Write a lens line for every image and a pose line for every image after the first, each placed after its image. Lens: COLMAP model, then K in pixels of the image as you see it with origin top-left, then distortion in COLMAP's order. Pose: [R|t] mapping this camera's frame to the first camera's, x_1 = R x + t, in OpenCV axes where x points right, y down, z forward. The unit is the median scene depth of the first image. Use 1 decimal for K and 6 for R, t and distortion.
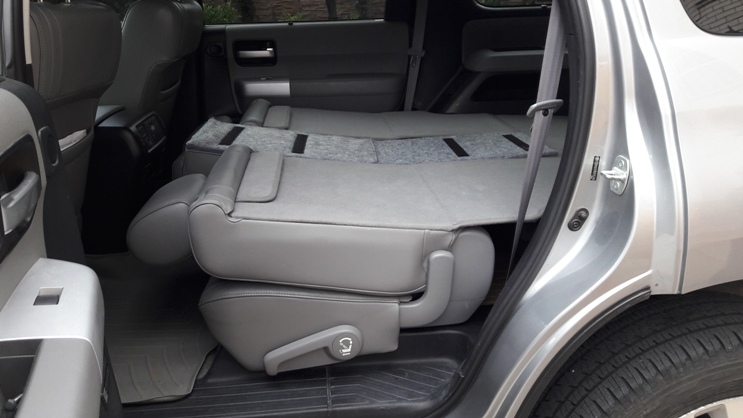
lens RADIAL K [[622.9, 0, 377.4], [0, 622.9, 207.5], [0, 0, 1]] dist [0.196695, -0.433072]
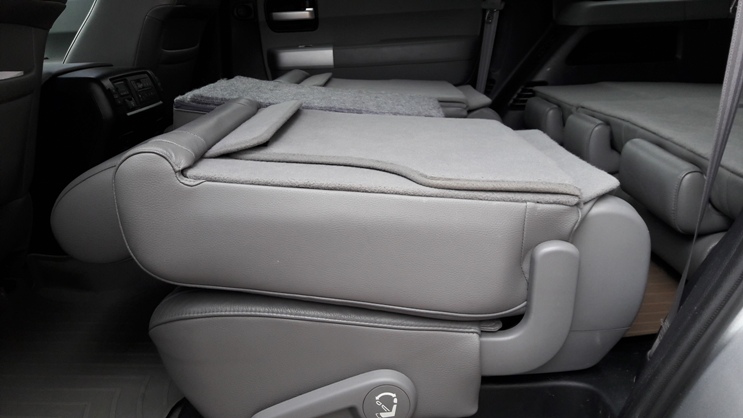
lens RADIAL K [[627.4, 0, 370.3], [0, 627.4, 199.0], [0, 0, 1]] dist [0.158962, -0.384548]
pose [[0.993088, -0.004448, -0.117286, 0.002765], [-0.000809, 0.998999, -0.044732, 0.043098], [0.117368, 0.044518, 0.992090, 0.312379]]
